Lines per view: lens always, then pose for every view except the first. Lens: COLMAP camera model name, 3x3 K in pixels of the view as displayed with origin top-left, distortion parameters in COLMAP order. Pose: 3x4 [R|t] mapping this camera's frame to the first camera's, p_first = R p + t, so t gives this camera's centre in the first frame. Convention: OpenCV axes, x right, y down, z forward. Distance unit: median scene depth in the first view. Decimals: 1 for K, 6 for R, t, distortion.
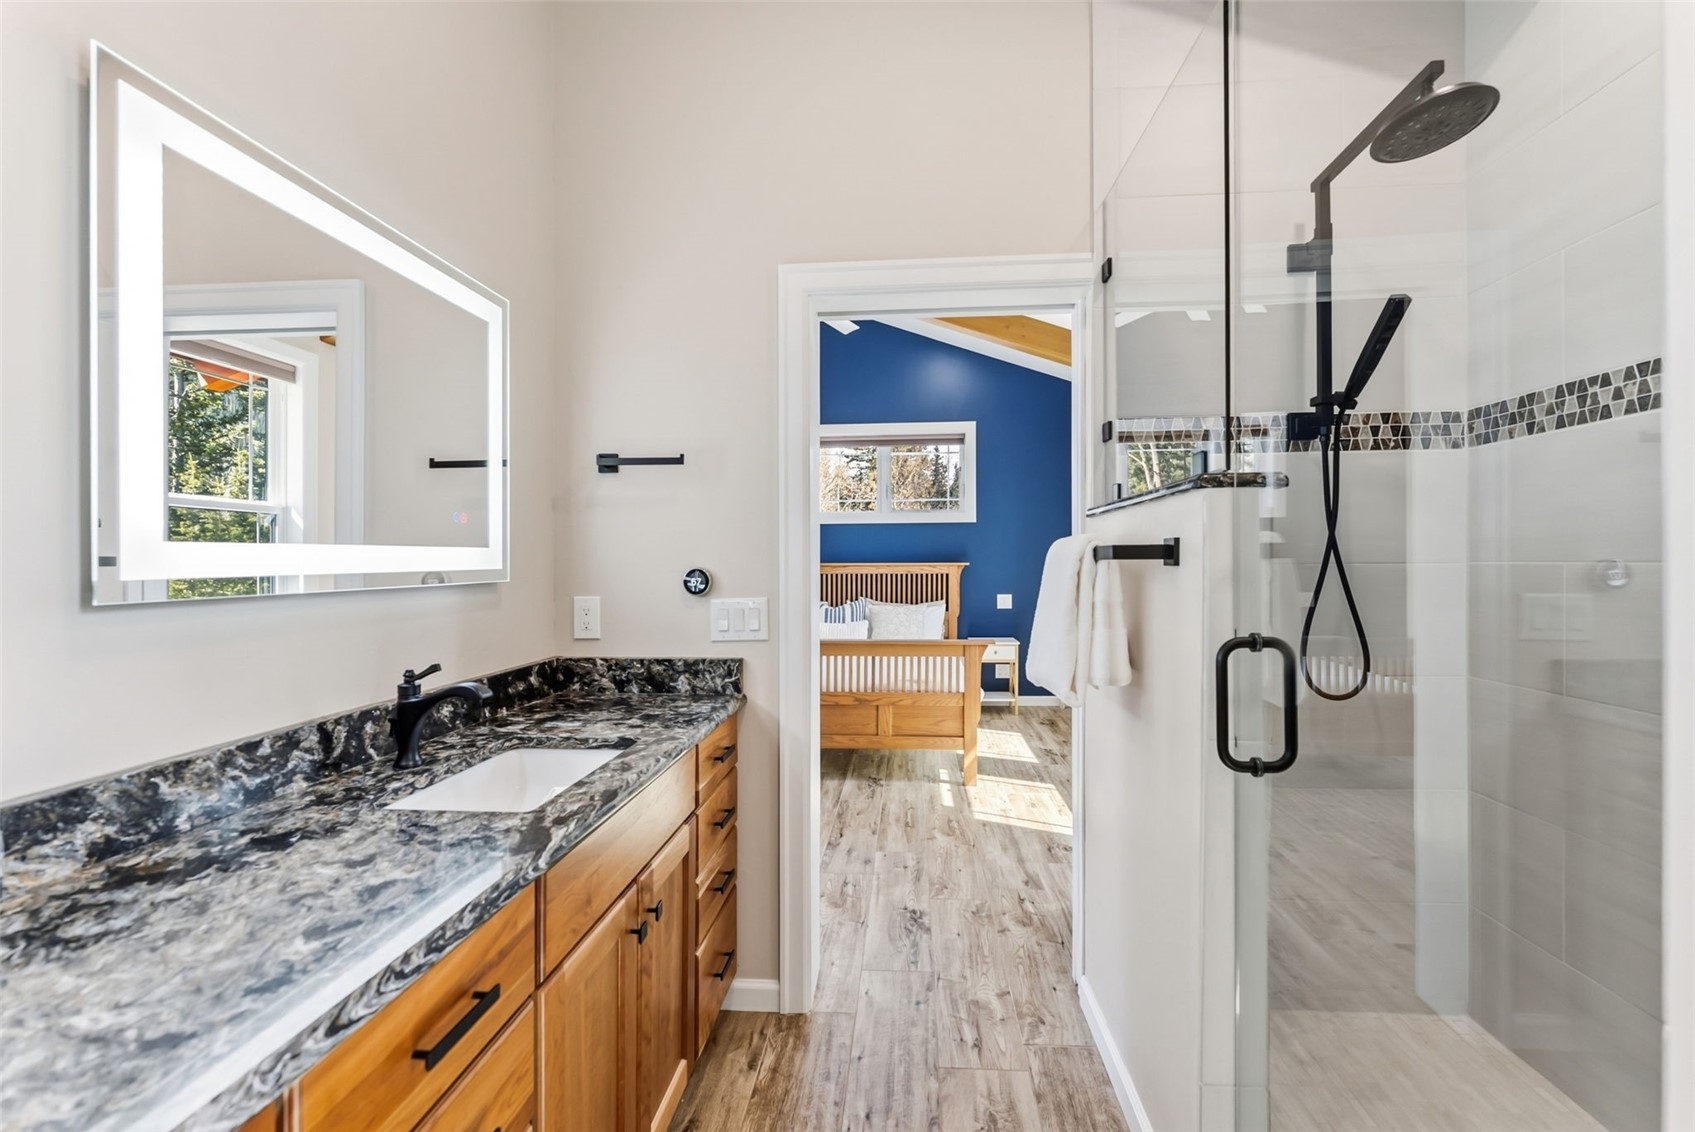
lens RADIAL K [[693.5, 0, 853.0], [0, 693.5, 561.0], [0, 0, 1]] dist [0.001619, -0.000308]
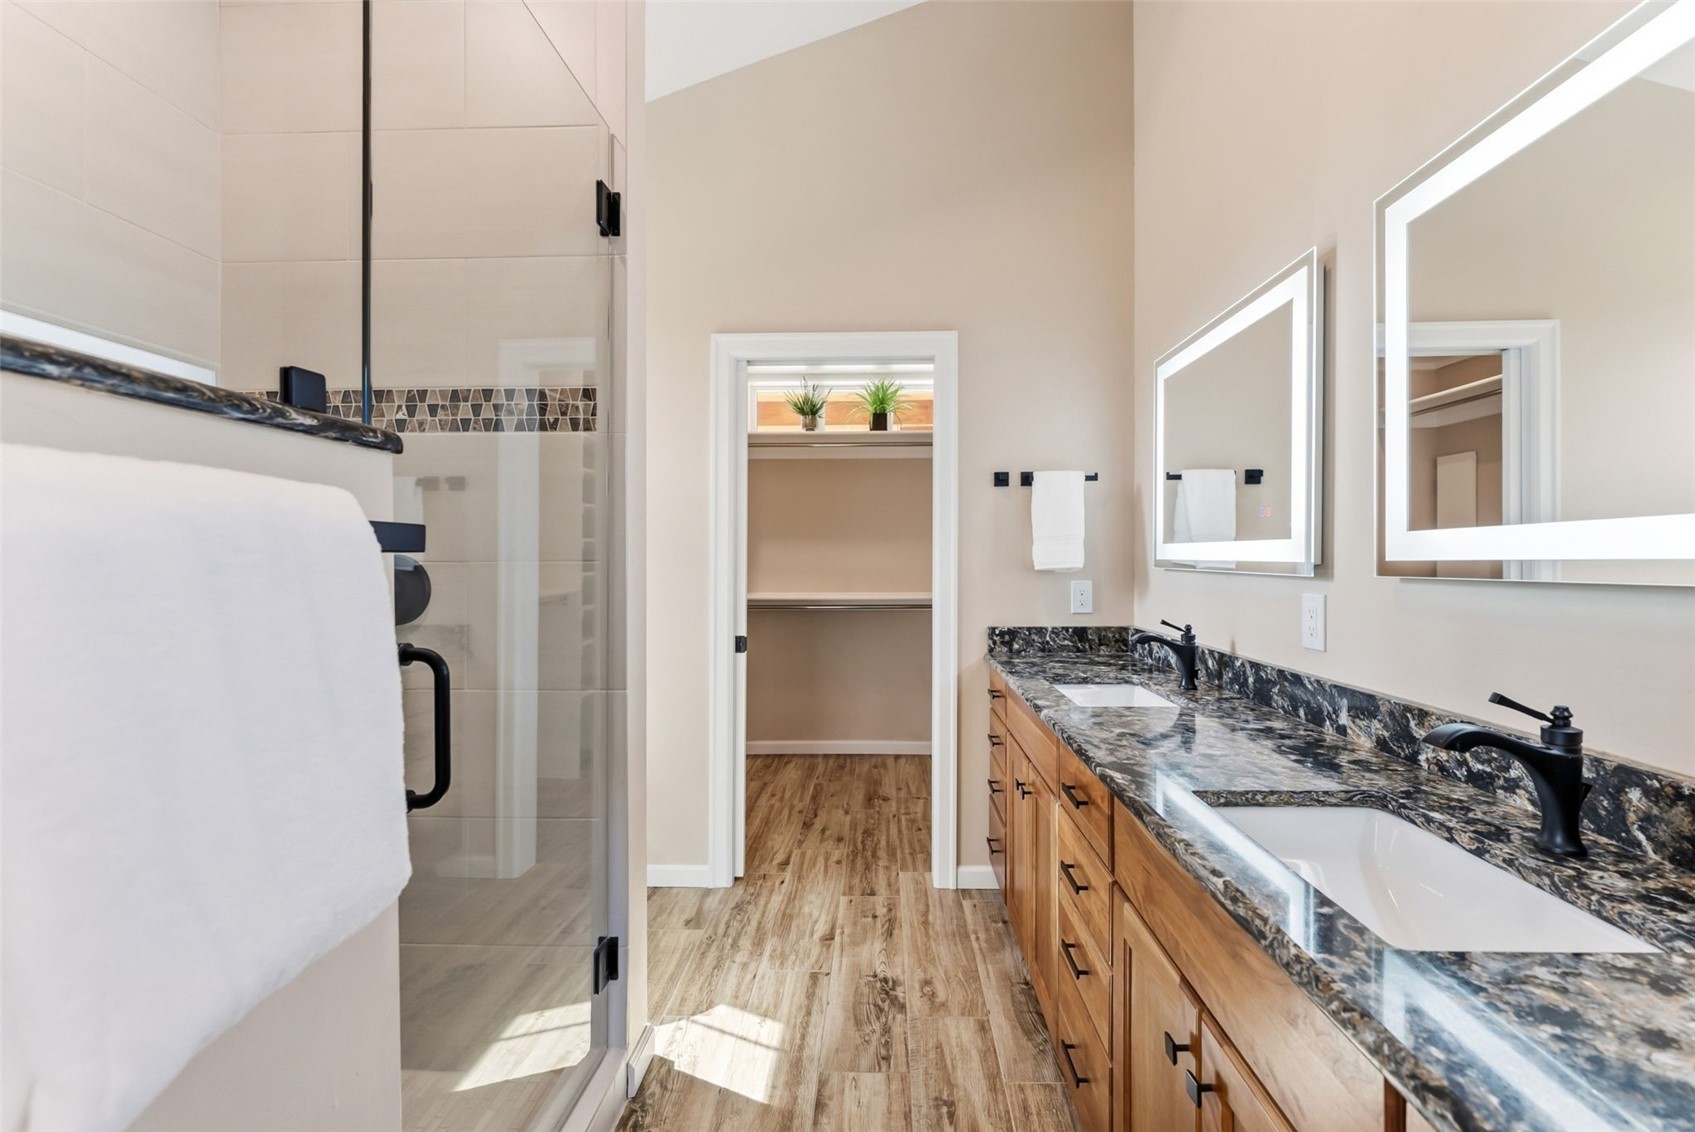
lens RADIAL K [[693.5, 0, 850.4], [0, 693.5, 563.5], [0, 0, 1]] dist [0.001619, -0.000308]
pose [[-0.999797, 0.003134, -0.019895, 0.056740], [0.003100, 0.999994, 0.001721, 0.021373], [0.019901, 0.001659, -0.999801, 1.913717]]
